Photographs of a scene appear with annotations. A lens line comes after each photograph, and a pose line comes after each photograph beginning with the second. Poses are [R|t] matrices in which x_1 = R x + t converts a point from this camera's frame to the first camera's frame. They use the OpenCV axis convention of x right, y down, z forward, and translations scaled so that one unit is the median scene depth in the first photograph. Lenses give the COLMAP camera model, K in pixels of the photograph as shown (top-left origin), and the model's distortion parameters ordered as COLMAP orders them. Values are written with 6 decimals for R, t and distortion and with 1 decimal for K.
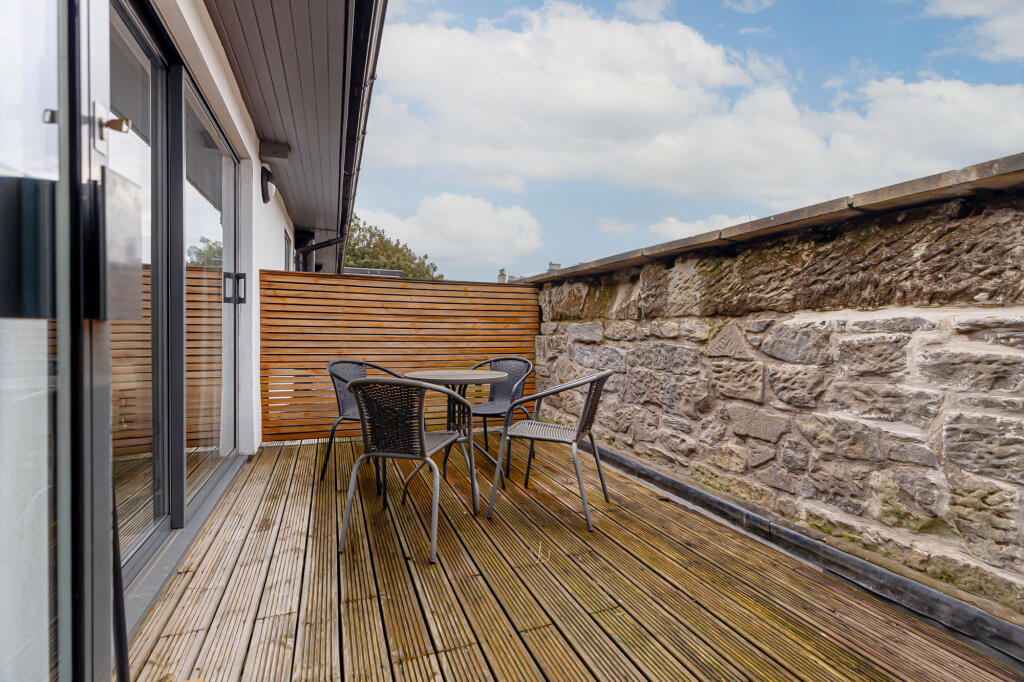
lens RADIAL K [[459.2, 0, 515.9], [0, 459.2, 321.9], [0, 0, 1]] dist [-0.001859, -0.000481]
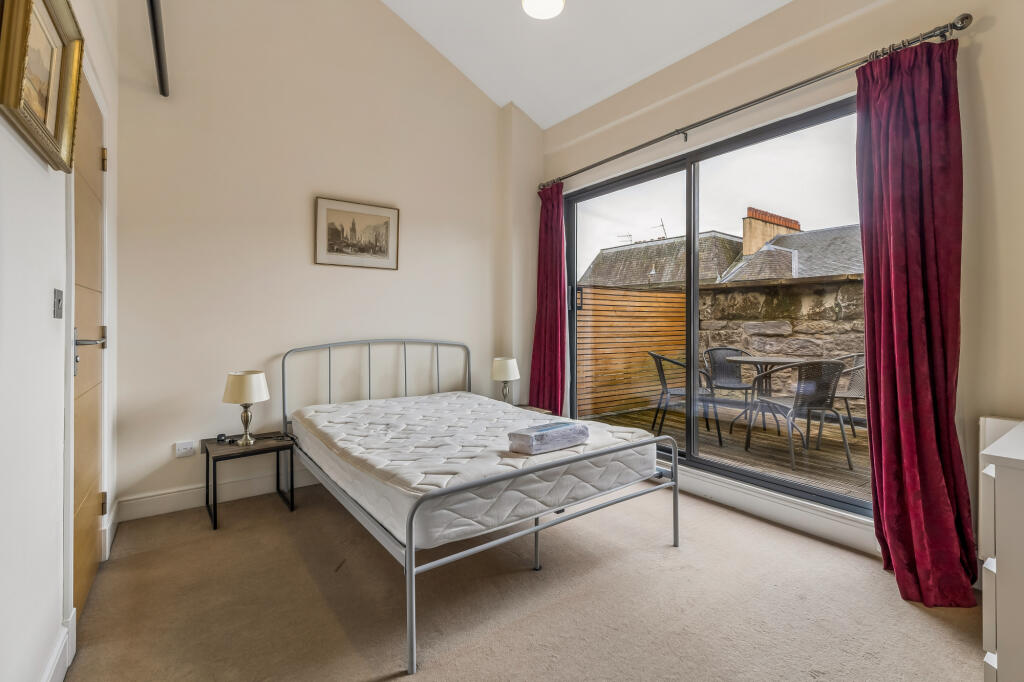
lens RADIAL K [[459.2, 0, 515.9], [0, 459.2, 321.9], [0, 0, 1]] dist [-0.001859, -0.000481]
pose [[0.970679, -0.010926, 0.240129, -1.291604], [0.006476, 0.999793, 0.019312, -0.040422], [-0.240290, -0.017191, 0.970549, -0.246695]]
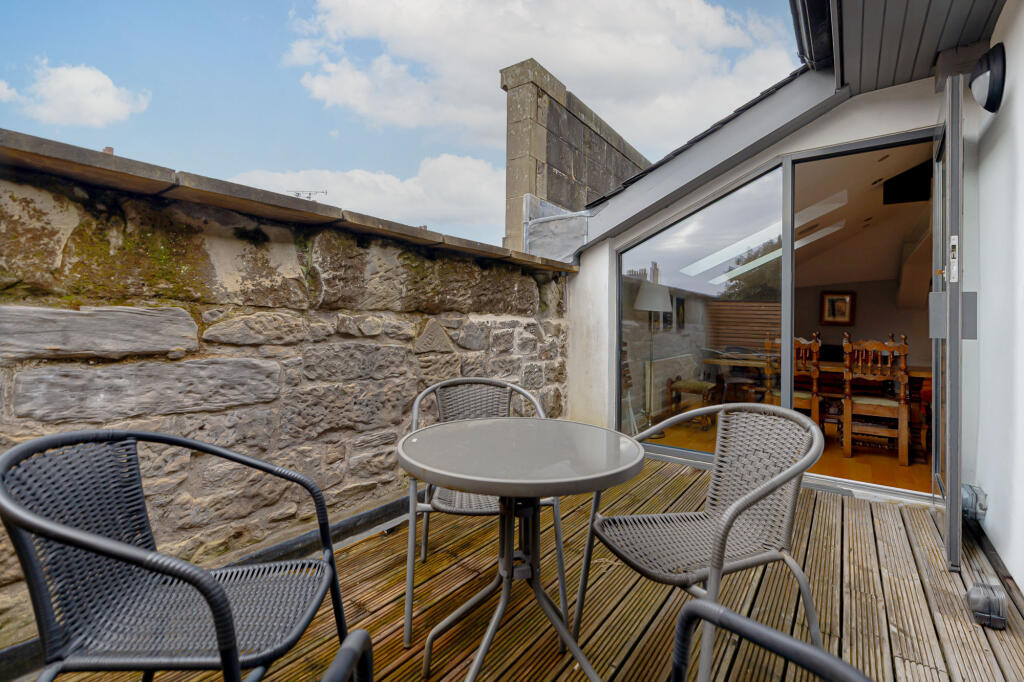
lens RADIAL K [[459.2, 0, 515.9], [0, 459.2, 321.9], [0, 0, 1]] dist [-0.001859, -0.000481]
pose [[-0.534820, -0.005789, 0.844946, -0.495034], [-0.029136, 0.999508, -0.011595, 0.011842], [-0.844464, -0.030819, -0.534726, 1.261375]]
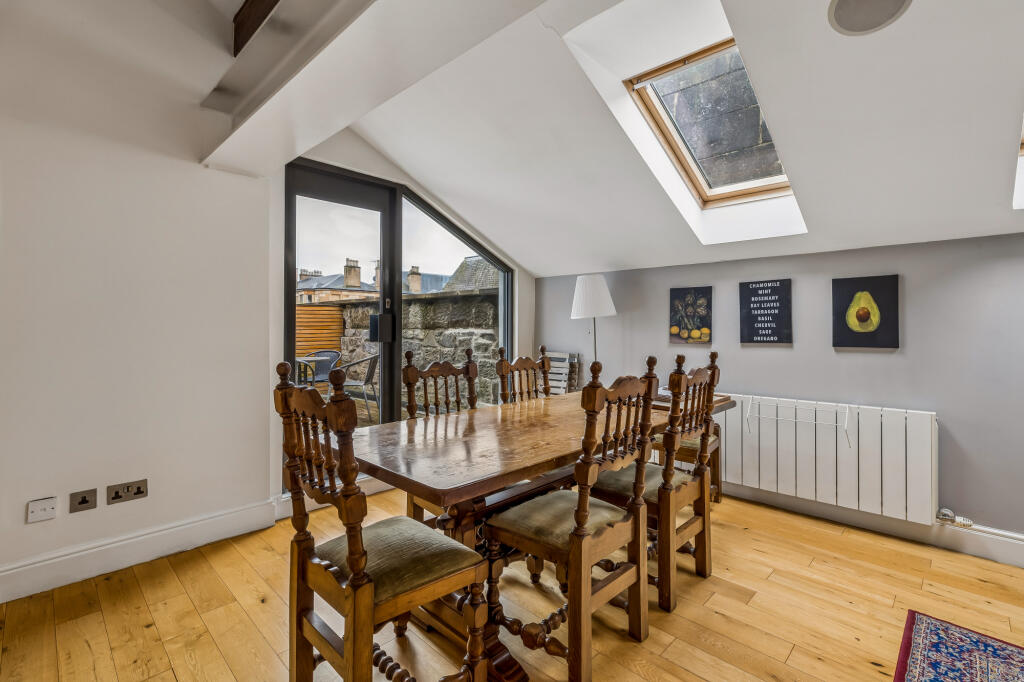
lens RADIAL K [[468.3, 0, 518.4], [0, 468.3, 335.9], [0, 0, 1]] dist [-0.001011, 0.000004]
pose [[0.911422, -0.016291, 0.411150, -0.112119], [-0.000068, 0.999210, 0.039741, -0.066776], [-0.411473, -0.036249, 0.910701, -1.283047]]
